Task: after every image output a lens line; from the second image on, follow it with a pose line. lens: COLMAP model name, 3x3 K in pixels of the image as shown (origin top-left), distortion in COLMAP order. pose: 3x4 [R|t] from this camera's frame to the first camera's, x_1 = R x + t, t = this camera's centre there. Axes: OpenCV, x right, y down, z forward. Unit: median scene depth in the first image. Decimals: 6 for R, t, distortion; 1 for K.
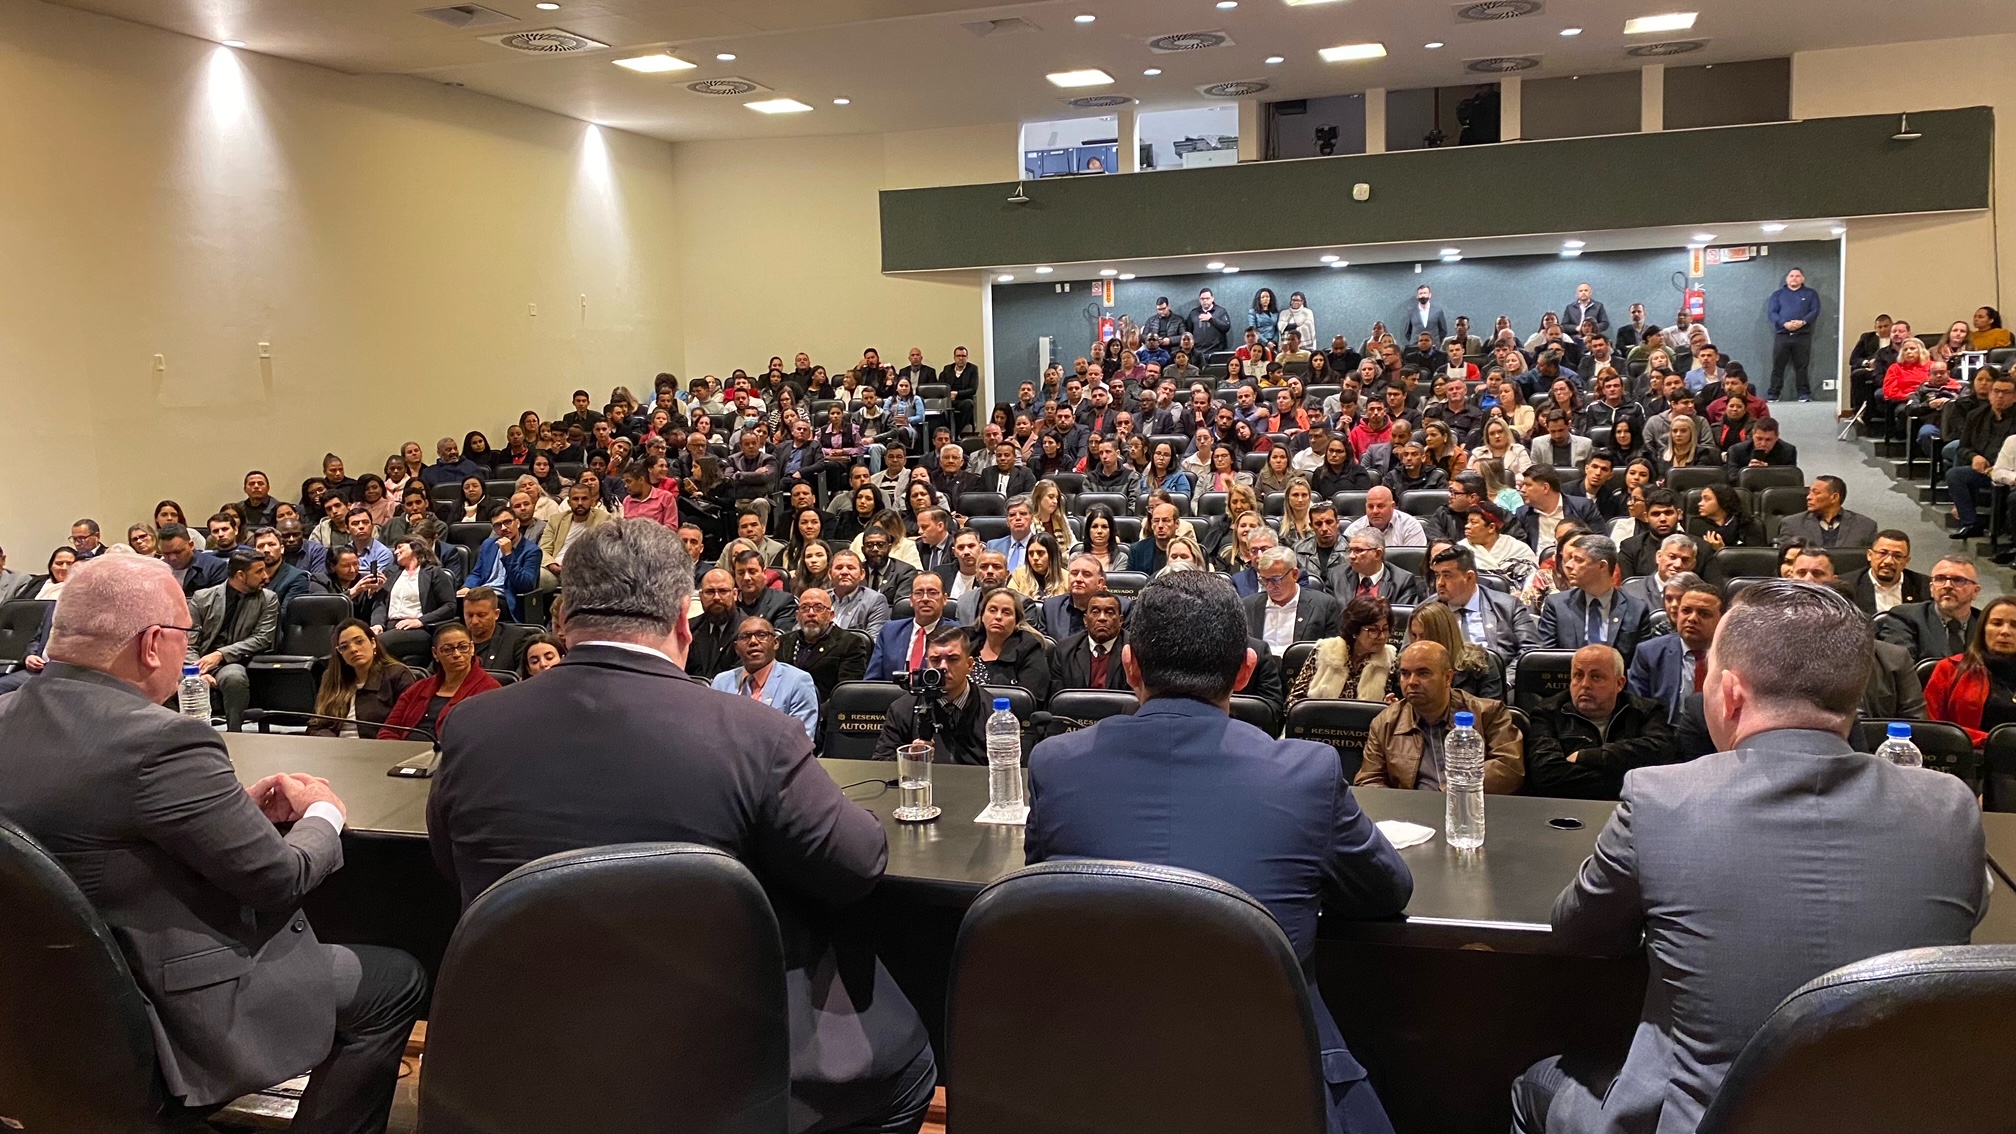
lens RADIAL K [[1590.2, 0, 998.6], [0, 1590.2, 612.8], [0, 0, 1]] dist [0.122586, -0.285539]
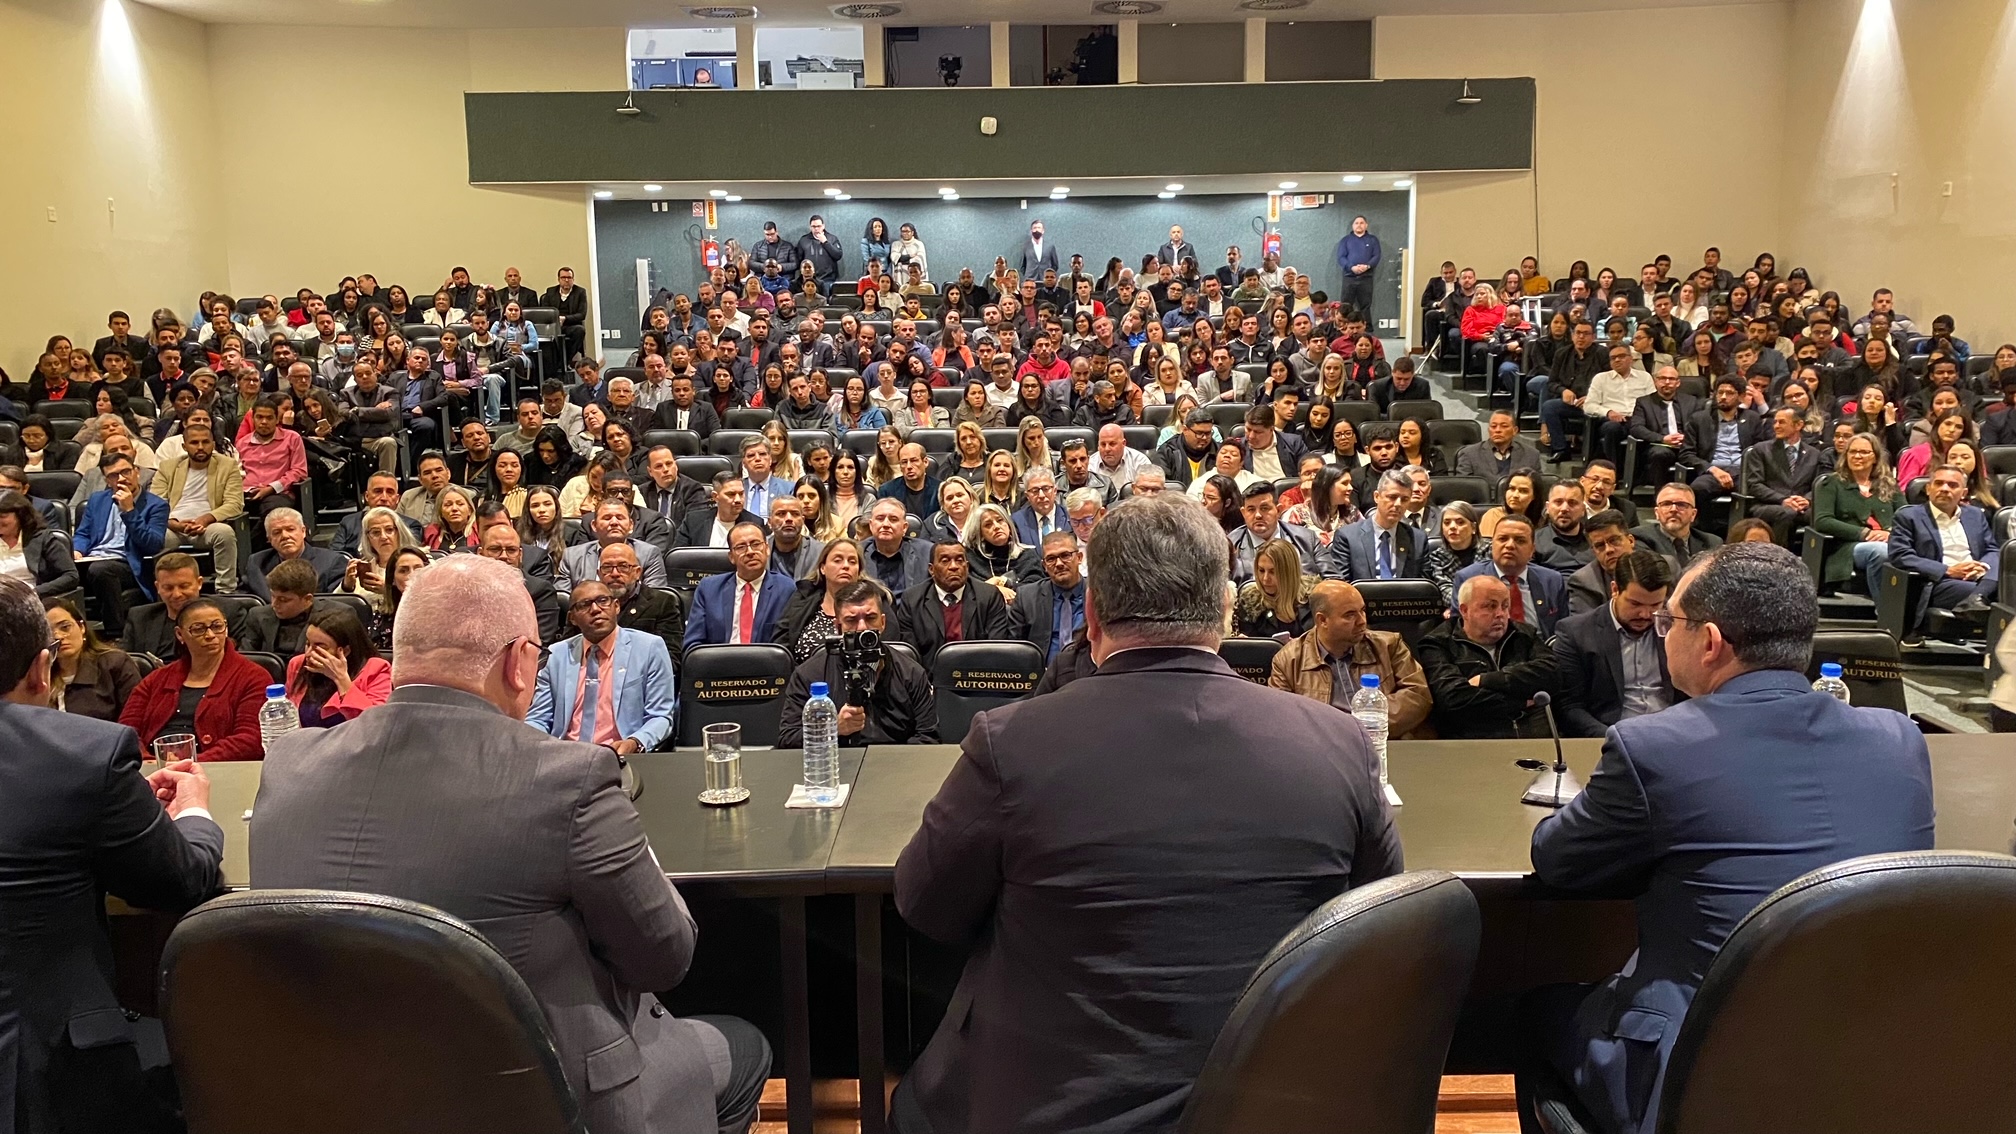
lens RADIAL K [[1590.2, 0, 998.6], [0, 1590.2, 612.8], [0, 0, 1]] dist [0.122586, -0.285539]
pose [[0.943537, -0.046913, 0.327928, -0.112904], [0.031647, 0.998159, 0.051740, -0.008689], [-0.329751, -0.038441, 0.943285, 0.036952]]
